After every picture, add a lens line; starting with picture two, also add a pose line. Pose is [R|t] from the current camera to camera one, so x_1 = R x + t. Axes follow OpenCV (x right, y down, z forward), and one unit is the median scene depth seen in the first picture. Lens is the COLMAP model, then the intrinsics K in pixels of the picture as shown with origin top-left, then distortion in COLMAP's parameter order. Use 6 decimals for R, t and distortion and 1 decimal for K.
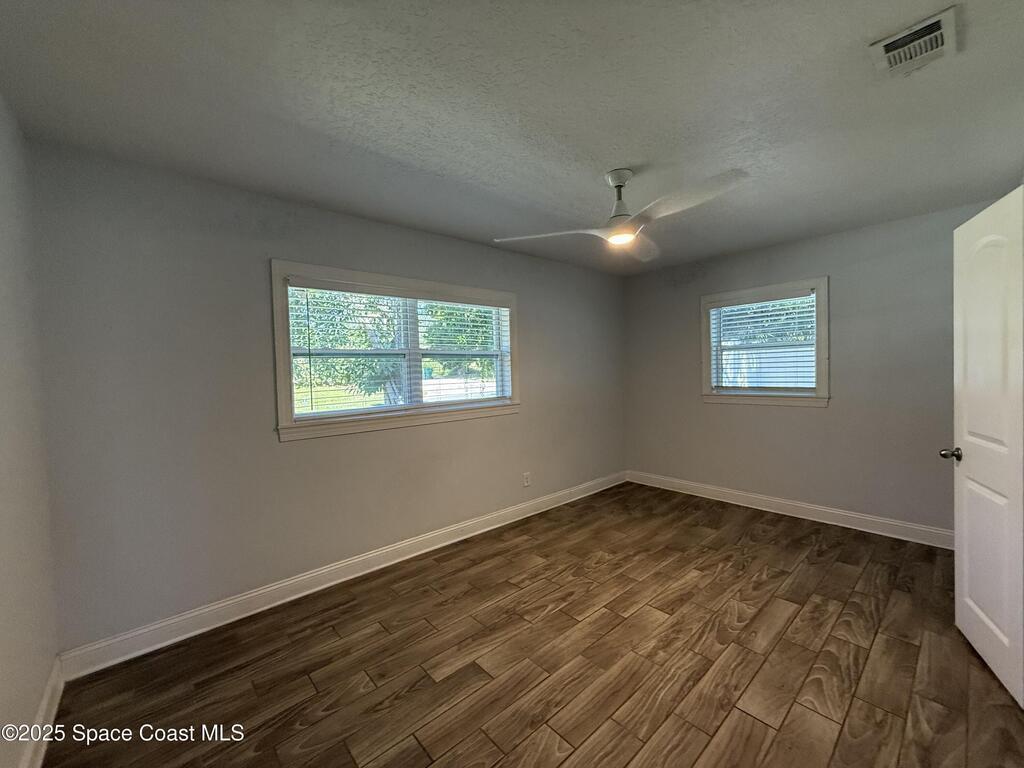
lens RADIAL K [[408.4, 0, 510.5], [0, 408.4, 383.5], [0, 0, 1]] dist [0.001873, 0.000025]
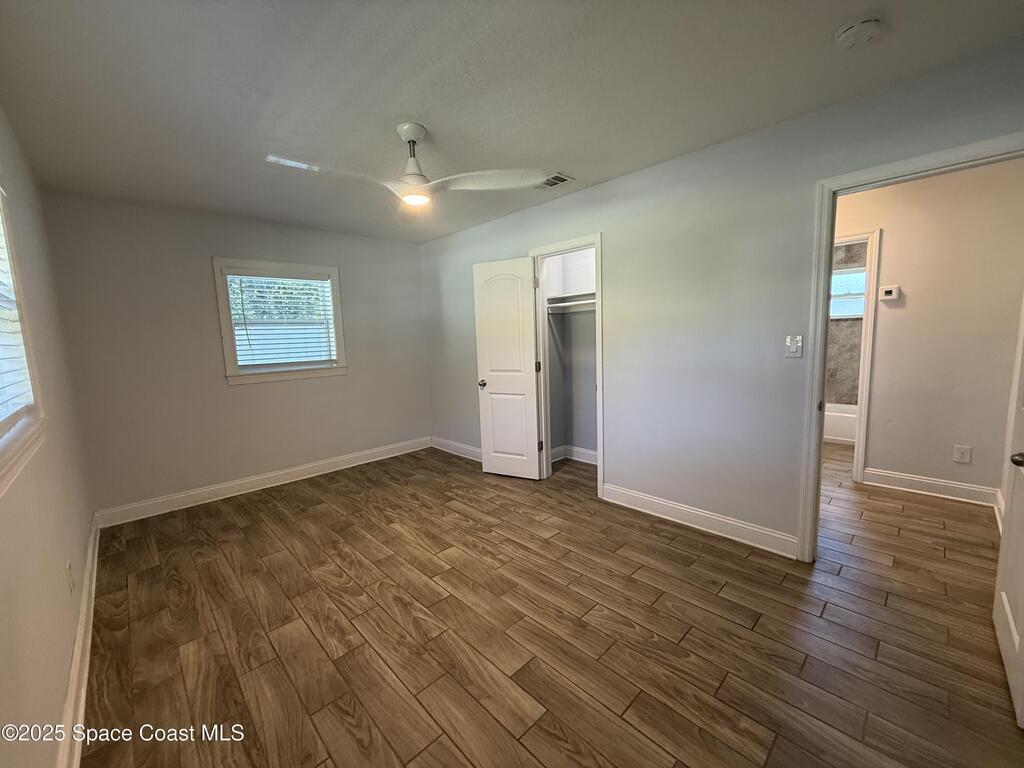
lens RADIAL K [[408.4, 0, 510.5], [0, 408.4, 383.5], [0, 0, 1]] dist [0.001873, 0.000025]
pose [[-0.041410, -0.092383, 0.994862, -0.597193], [0.065324, 0.993335, 0.094960, -0.000083], [-0.997005, 0.068921, -0.035099, 0.678160]]
